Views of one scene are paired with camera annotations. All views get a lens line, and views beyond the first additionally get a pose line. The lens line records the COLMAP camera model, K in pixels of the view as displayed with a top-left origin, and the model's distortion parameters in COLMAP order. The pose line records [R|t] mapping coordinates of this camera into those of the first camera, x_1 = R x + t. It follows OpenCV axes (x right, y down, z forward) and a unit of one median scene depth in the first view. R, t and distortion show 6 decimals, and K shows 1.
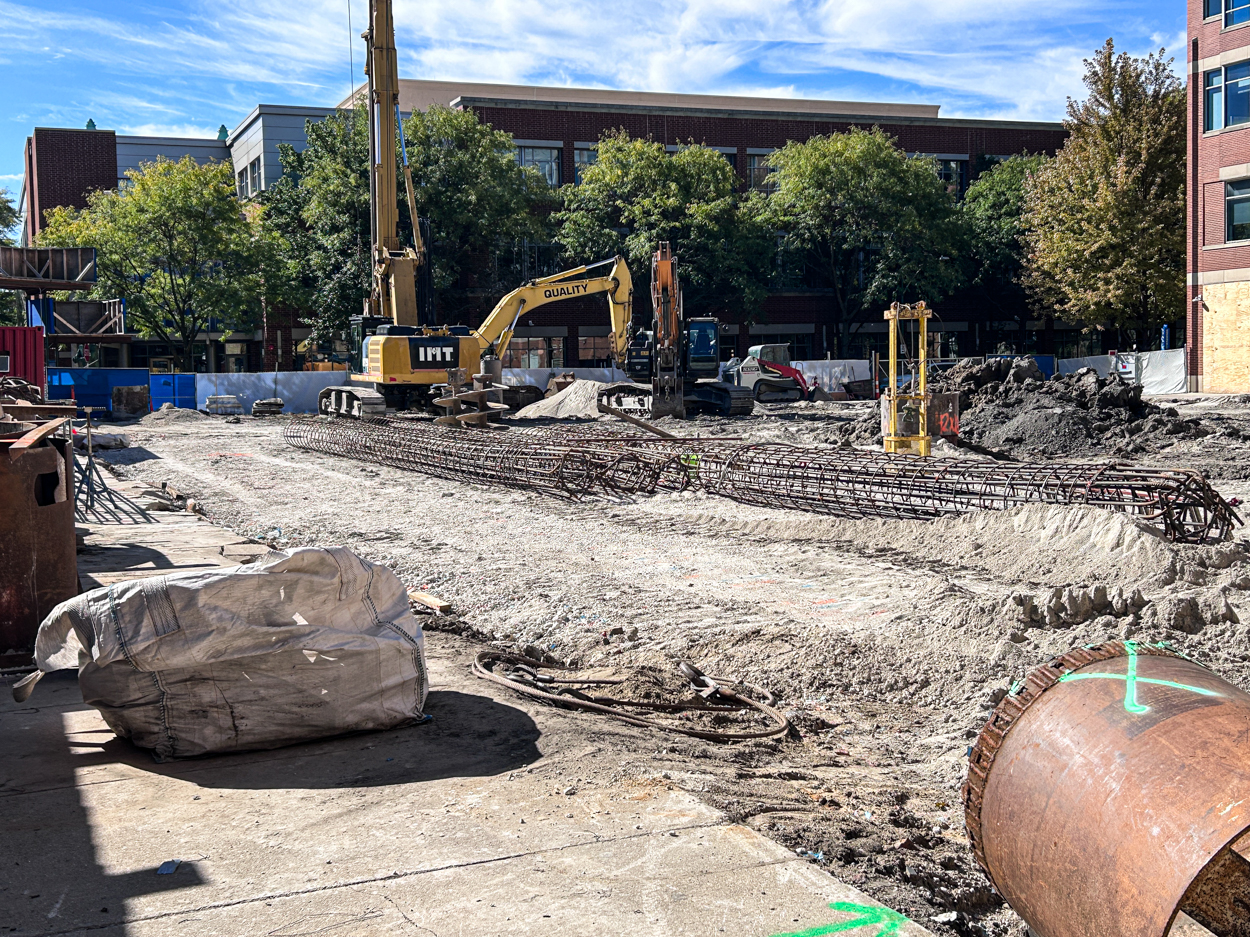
lens RADIAL K [[1621.2, 0, 621.5], [0, 1621.2, 458.9], [0, 0, 1]] dist [0.064245, 0.000000]
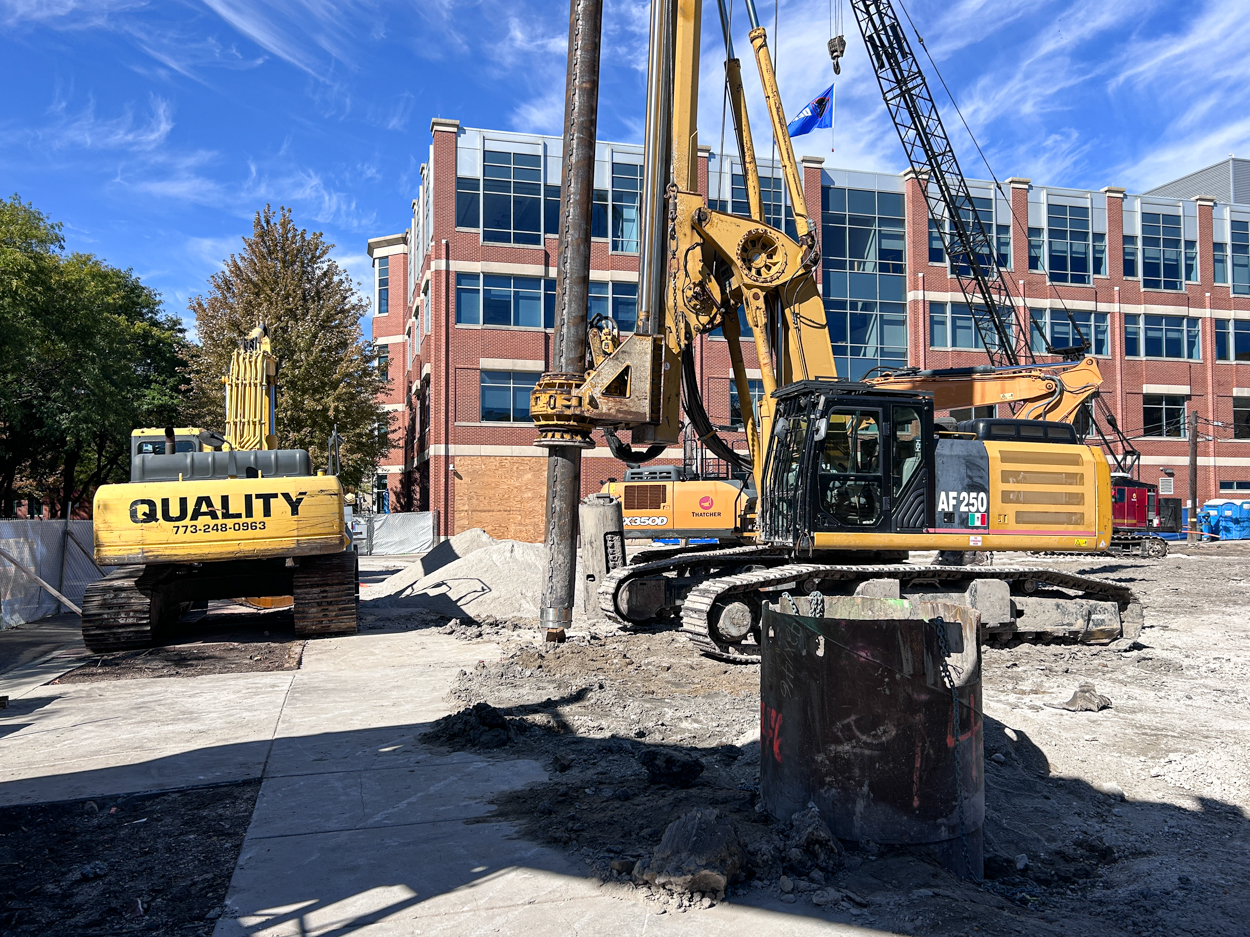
lens RADIAL K [[999.6, 0, 634.2], [0, 999.6, 479.9], [0, 0, 1]] dist [0.013783, 0.022542]
pose [[0.102510, 0.057913, 0.993045, -0.235211], [0.056403, 0.996359, -0.063929, -0.028180], [-0.993132, 0.062564, 0.098870, 0.593497]]
